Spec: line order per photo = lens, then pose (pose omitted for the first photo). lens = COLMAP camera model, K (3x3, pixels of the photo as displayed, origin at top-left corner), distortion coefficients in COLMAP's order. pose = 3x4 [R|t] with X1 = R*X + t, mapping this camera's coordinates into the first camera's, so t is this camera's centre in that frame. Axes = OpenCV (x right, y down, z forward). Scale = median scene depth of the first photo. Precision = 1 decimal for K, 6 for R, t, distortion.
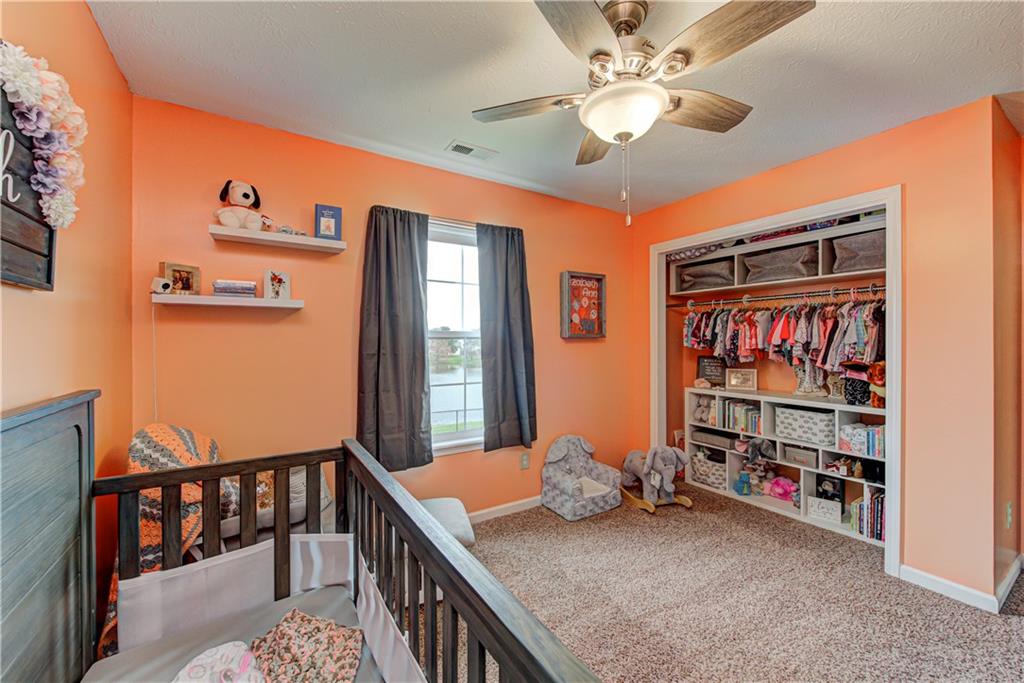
lens RADIAL K [[399.3, 0, 514.6], [0, 399.3, 344.6], [0, 0, 1]] dist [-0.001802, -0.000559]
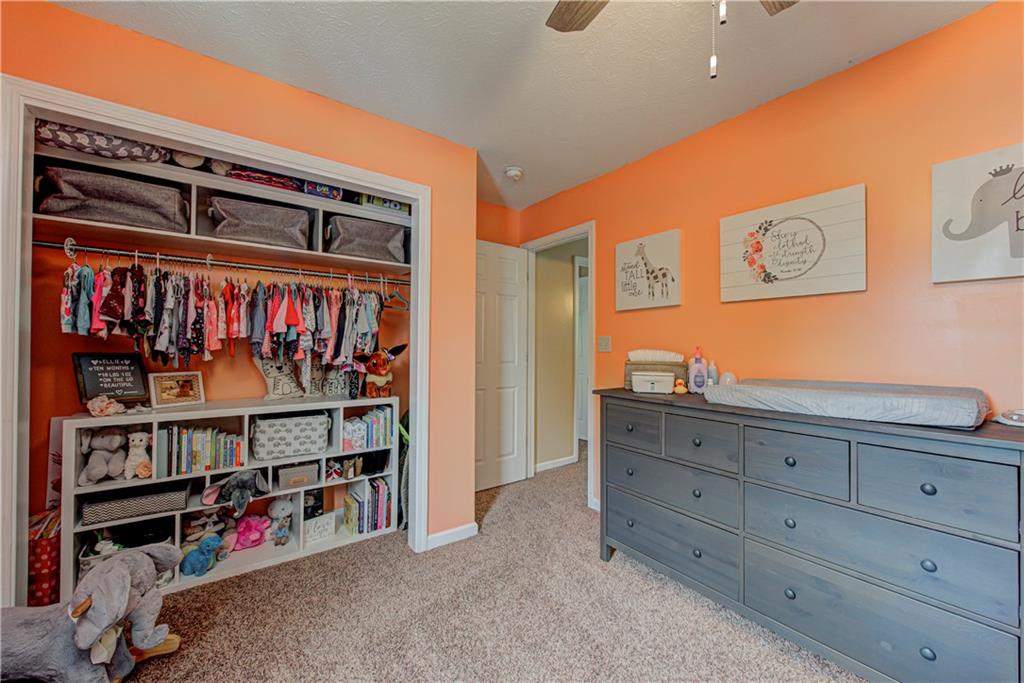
lens RADIAL K [[399.3, 0, 515.7], [0, 399.3, 341.7], [0, 0, 1]] dist [-0.001802, -0.000559]
pose [[-0.082887, 0.007047, 0.996534, -0.098211], [-0.001957, 0.999972, -0.007234, 0.019384], [-0.996557, -0.002550, -0.082871, 0.596271]]
